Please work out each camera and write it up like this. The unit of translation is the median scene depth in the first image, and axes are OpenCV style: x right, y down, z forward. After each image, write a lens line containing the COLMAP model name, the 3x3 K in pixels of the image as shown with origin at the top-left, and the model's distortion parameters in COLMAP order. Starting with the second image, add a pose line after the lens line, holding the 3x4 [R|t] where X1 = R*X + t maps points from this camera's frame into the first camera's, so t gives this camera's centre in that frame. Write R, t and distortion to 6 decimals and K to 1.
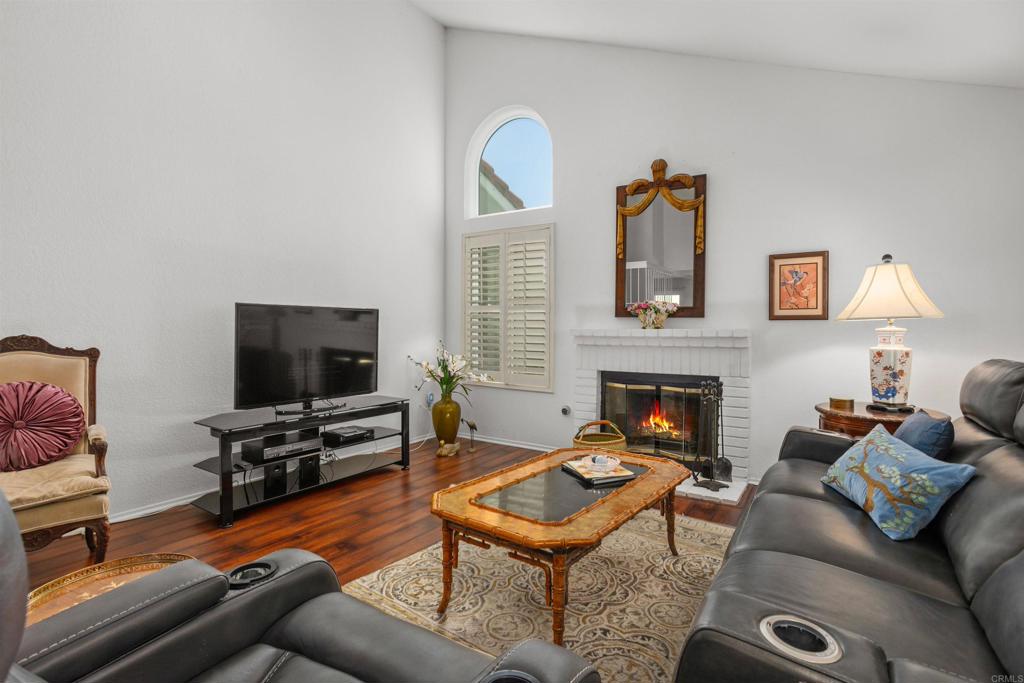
lens RADIAL K [[497.7, 0, 509.3], [0, 497.7, 334.8], [0, 0, 1]] dist [-0.044237, 0.029656]
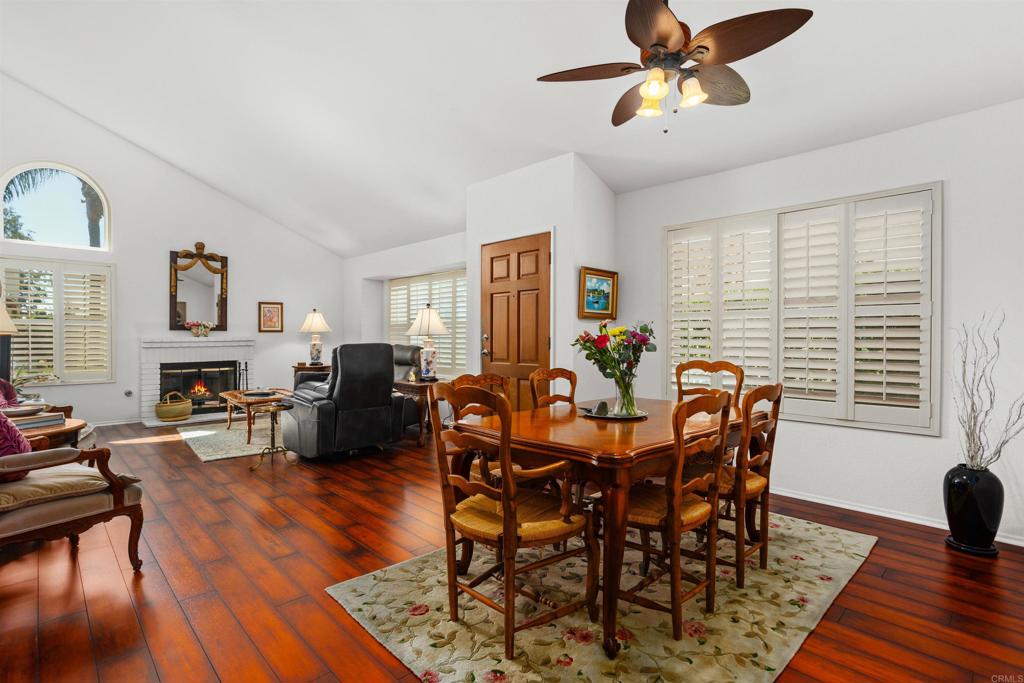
lens RADIAL K [[506.1, 0, 514.5], [0, 506.1, 341.1], [0, 0, 1]] dist [-0.042187, 0.029459]
pose [[0.211255, -0.012960, 0.977345, -1.334229], [0.020965, 0.999742, 0.008725, 0.012486], [-0.977206, 0.018647, 0.211472, -0.531574]]
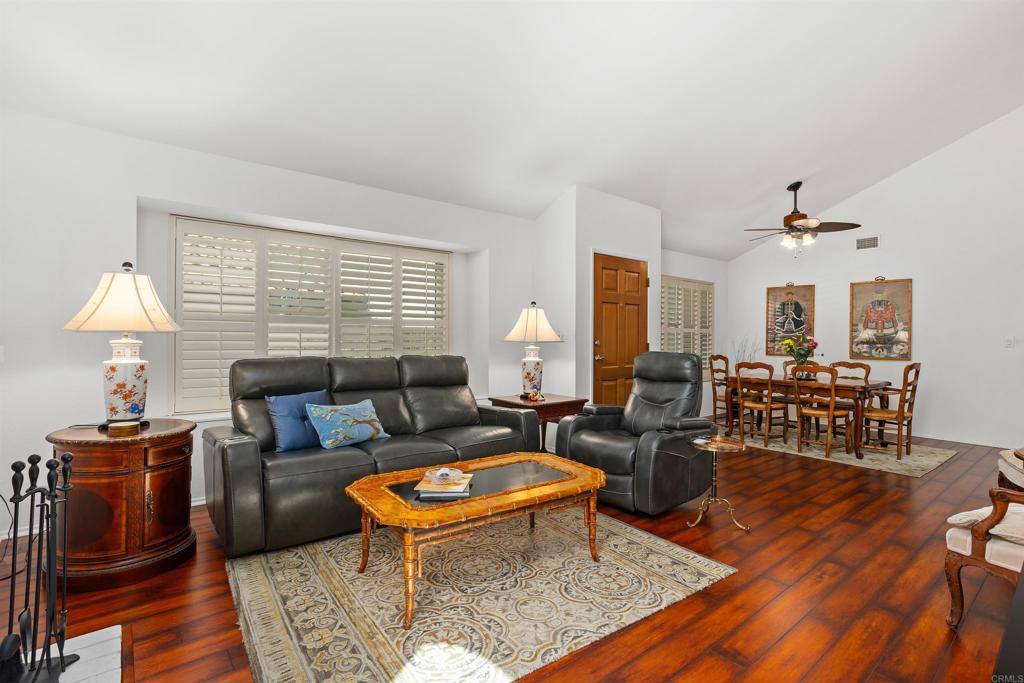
lens RADIAL K [[497.7, 0, 509.3], [0, 497.7, 334.8], [0, 0, 1]] dist [-0.044237, 0.029656]
pose [[-0.956921, -0.014547, 0.289985, -0.157687], [-0.009242, 0.999764, 0.019653, -0.037525], [-0.290203, 0.016127, -0.956829, 1.267763]]
